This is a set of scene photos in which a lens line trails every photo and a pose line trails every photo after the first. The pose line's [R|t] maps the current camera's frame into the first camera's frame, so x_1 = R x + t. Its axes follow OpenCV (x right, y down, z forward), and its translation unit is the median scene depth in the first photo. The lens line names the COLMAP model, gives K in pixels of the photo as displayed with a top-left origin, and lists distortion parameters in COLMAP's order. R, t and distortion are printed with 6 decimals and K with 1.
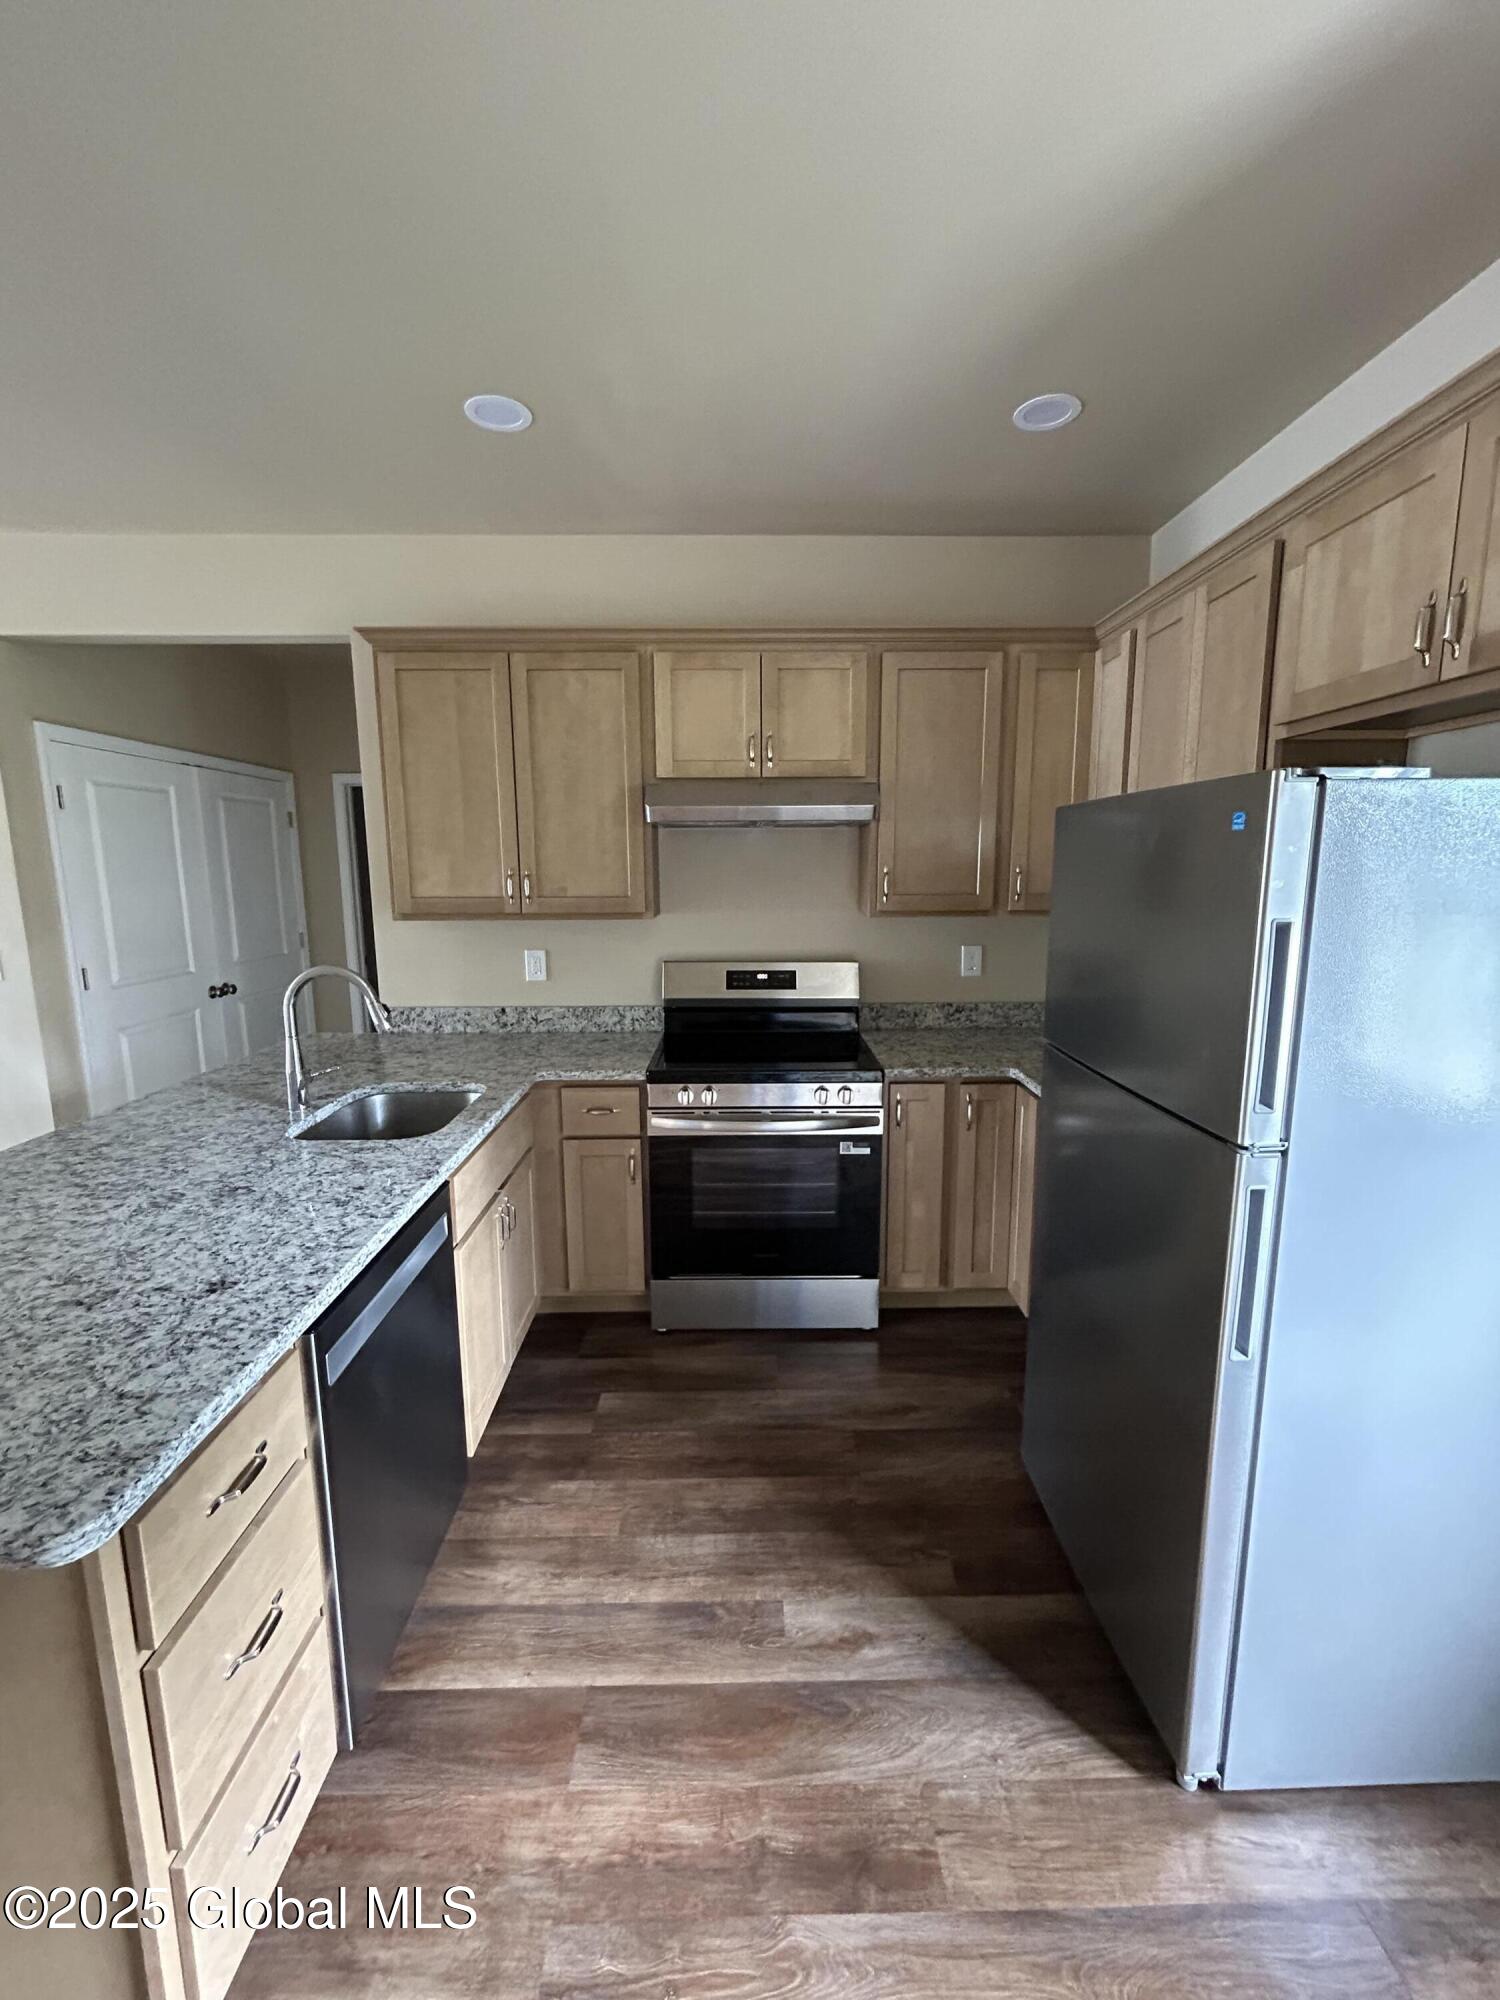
lens RADIAL K [[810.1, 0, 749.1], [0, 810.1, 997.1], [0, 0, 1]] dist [0.000872, 0.000344]
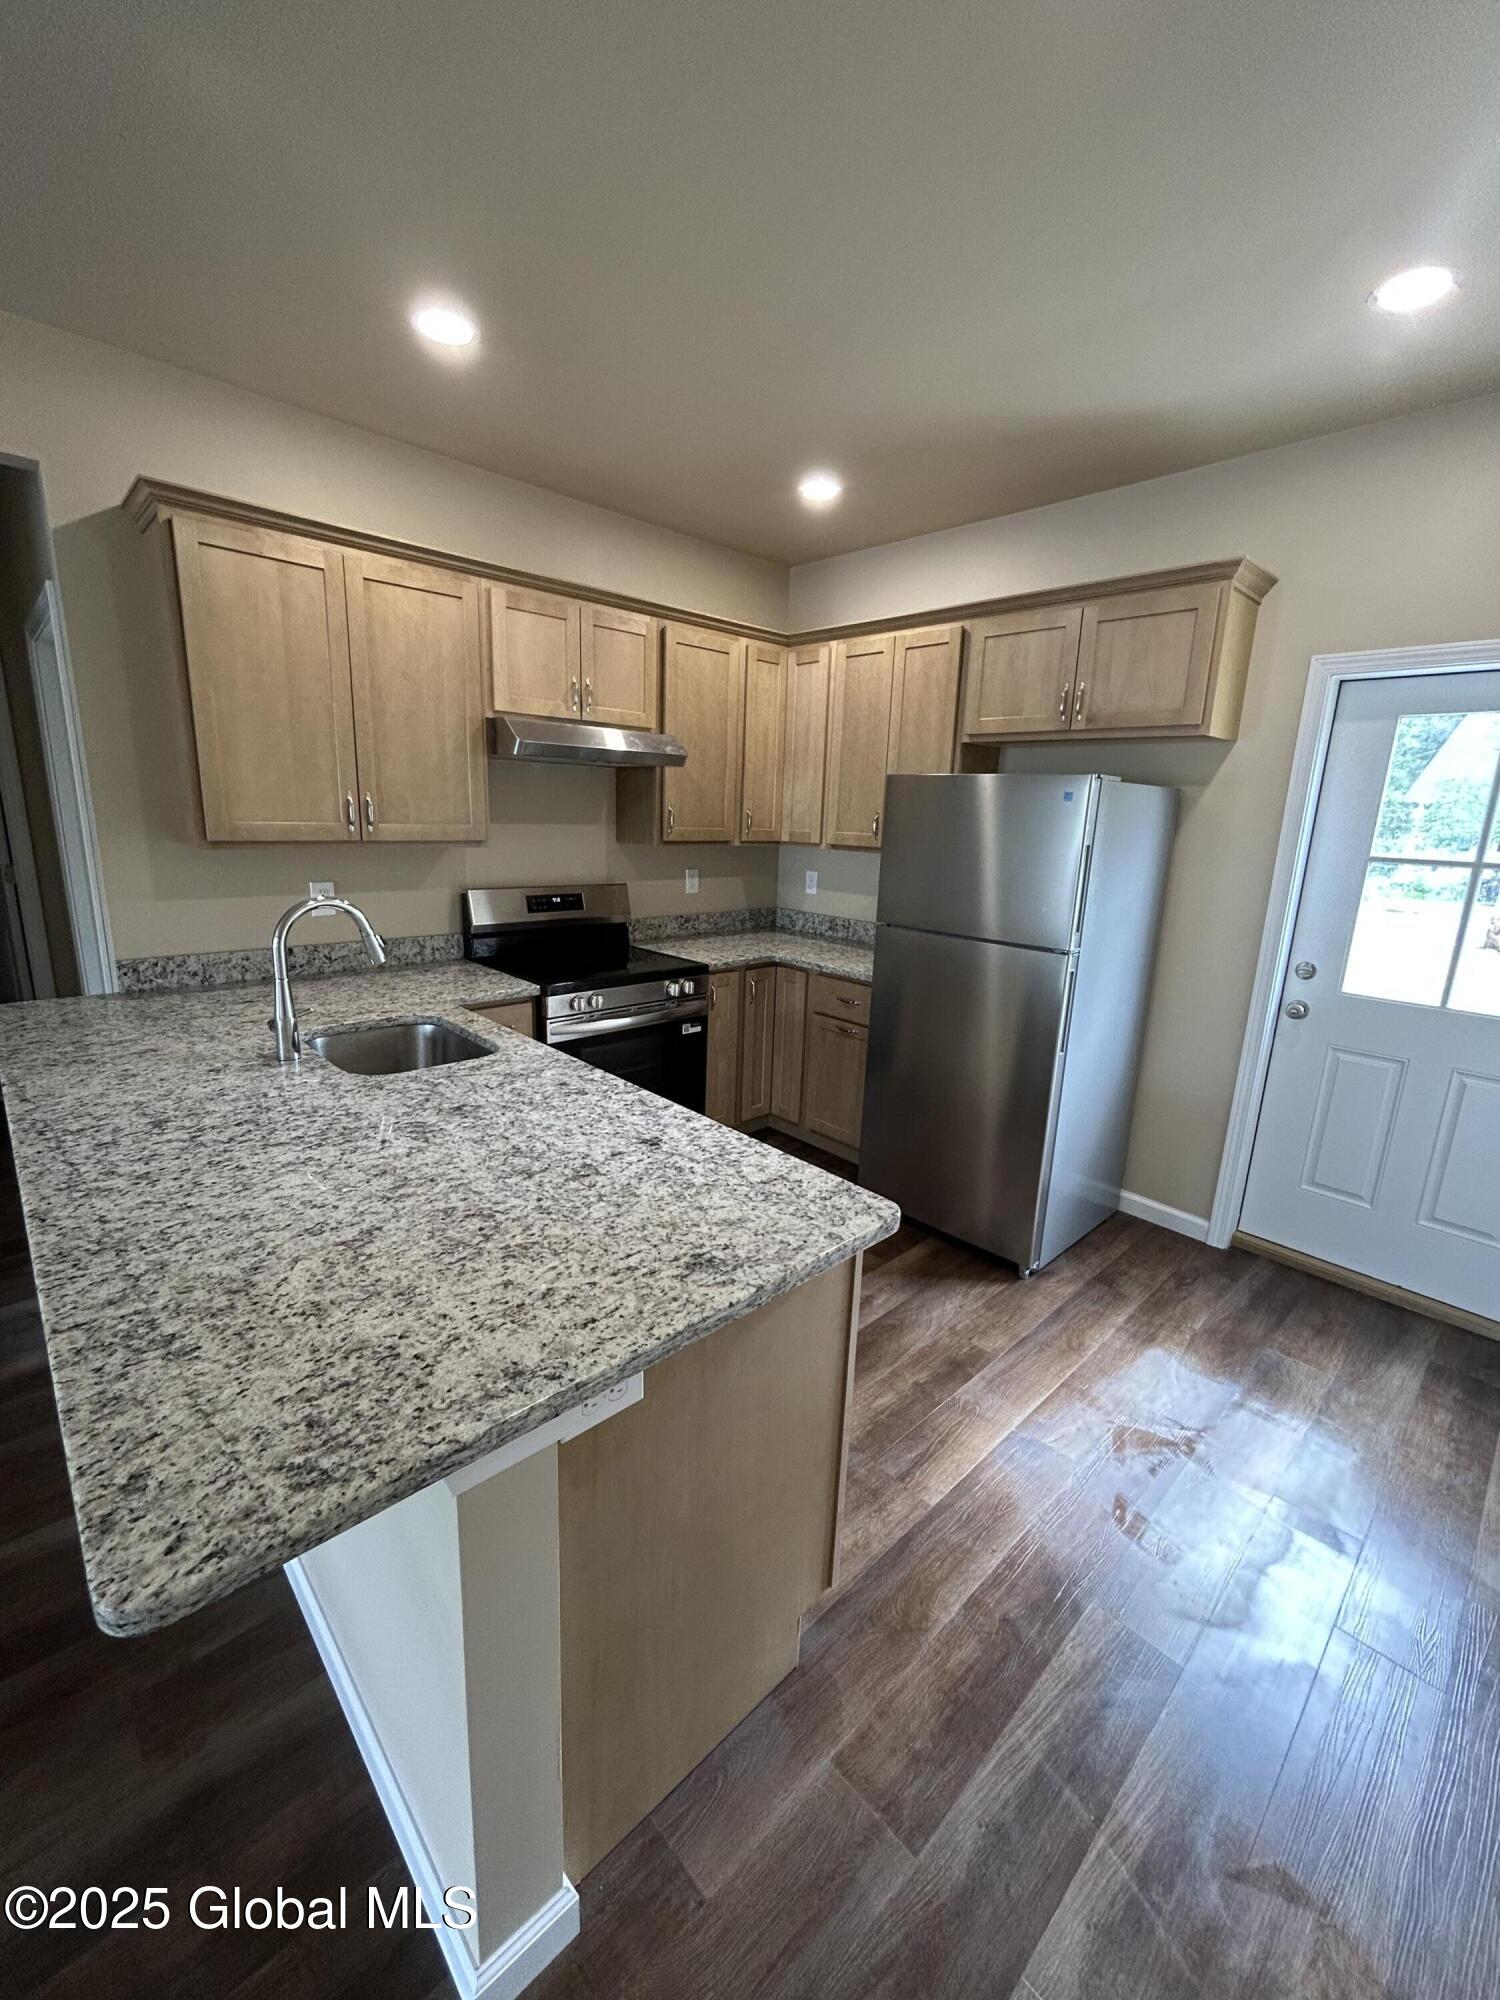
lens RADIAL K [[810.1, 0, 748.6], [0, 810.1, 995.7], [0, 0, 1]] dist [0.000872, 0.000344]
pose [[0.737480, -0.122579, 0.664152, -1.030188], [0.069163, 0.991928, 0.106275, 0.010233], [-0.671818, -0.032441, 0.740005, -0.009282]]
